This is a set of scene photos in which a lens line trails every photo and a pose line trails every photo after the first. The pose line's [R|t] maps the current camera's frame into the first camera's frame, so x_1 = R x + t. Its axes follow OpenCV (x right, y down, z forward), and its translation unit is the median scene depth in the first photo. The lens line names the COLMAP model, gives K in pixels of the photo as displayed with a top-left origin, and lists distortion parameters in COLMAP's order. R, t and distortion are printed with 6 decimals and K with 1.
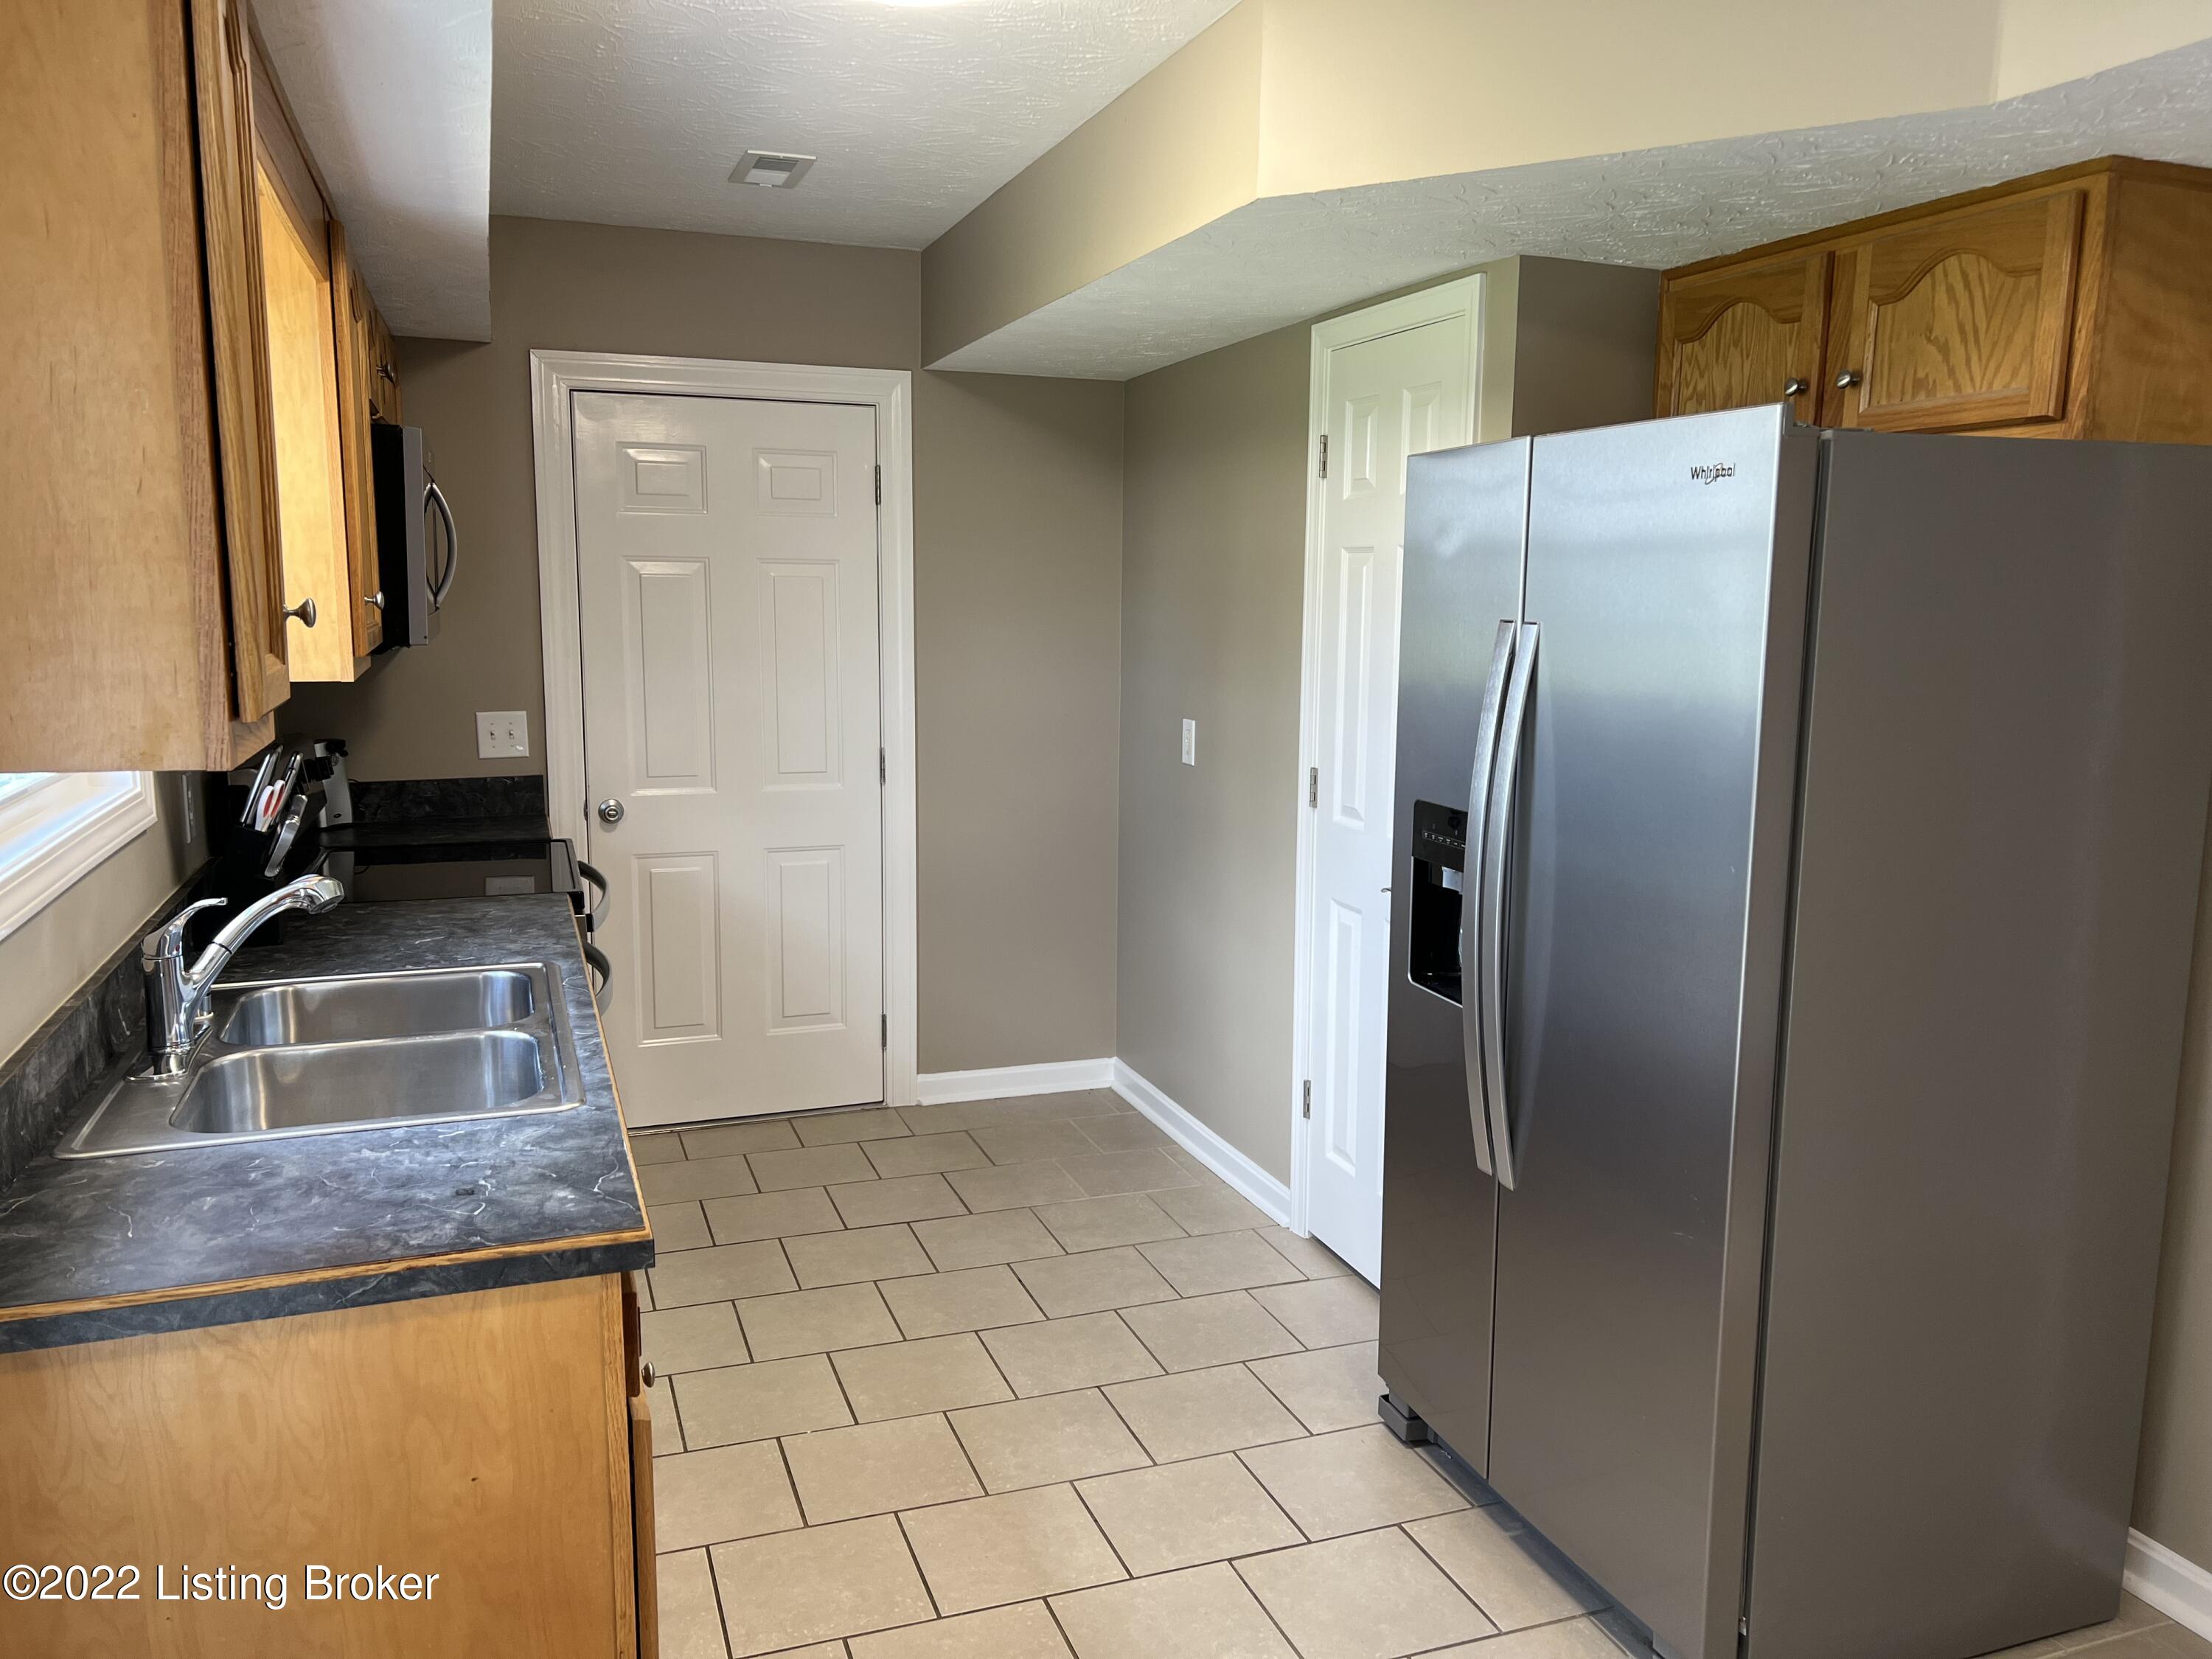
lens RADIAL K [[1679.5, 0, 1123.1], [0, 1679.5, 828.6], [0, 0, 1]] dist [0.061949, -0.059937]
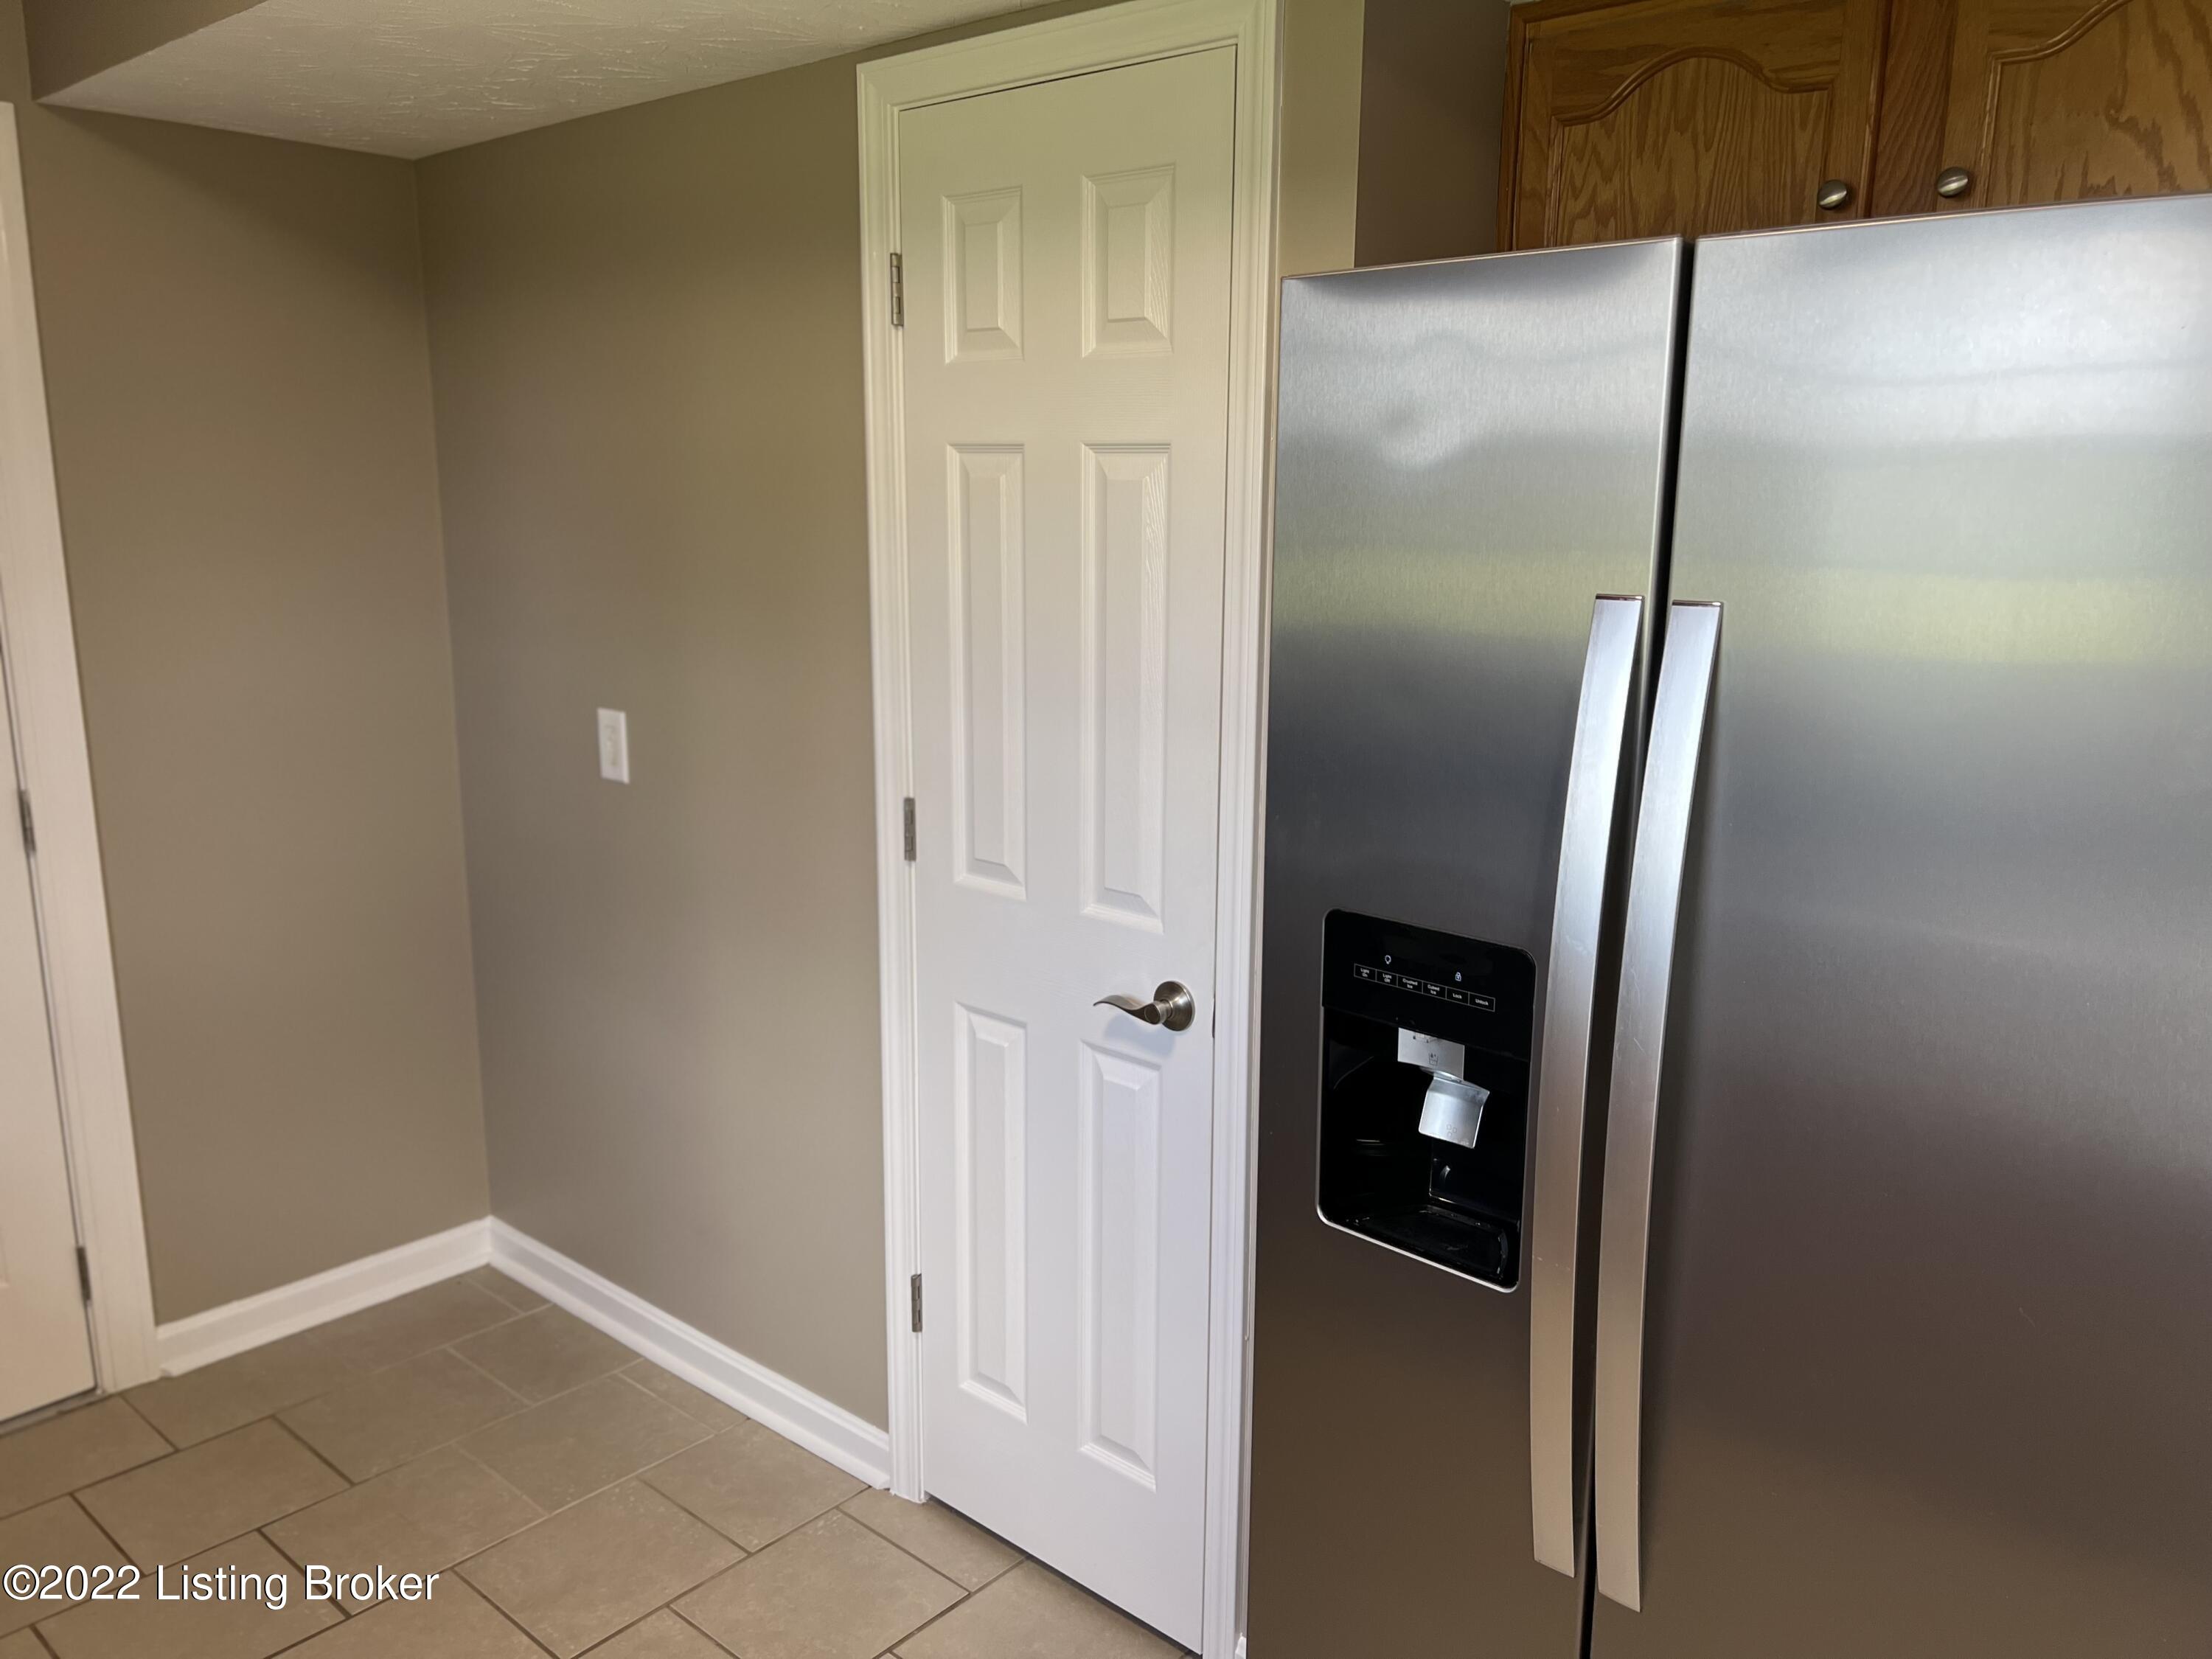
lens RADIAL K [[1679.5, 0, 1106.4], [0, 1679.5, 830.7], [0, 0, 1]] dist [0.061949, -0.059937]
pose [[0.881165, -0.098170, 0.462506, -0.114028], [0.067085, 0.994270, 0.083231, -0.072196], [-0.468026, -0.042313, 0.882701, 0.415065]]
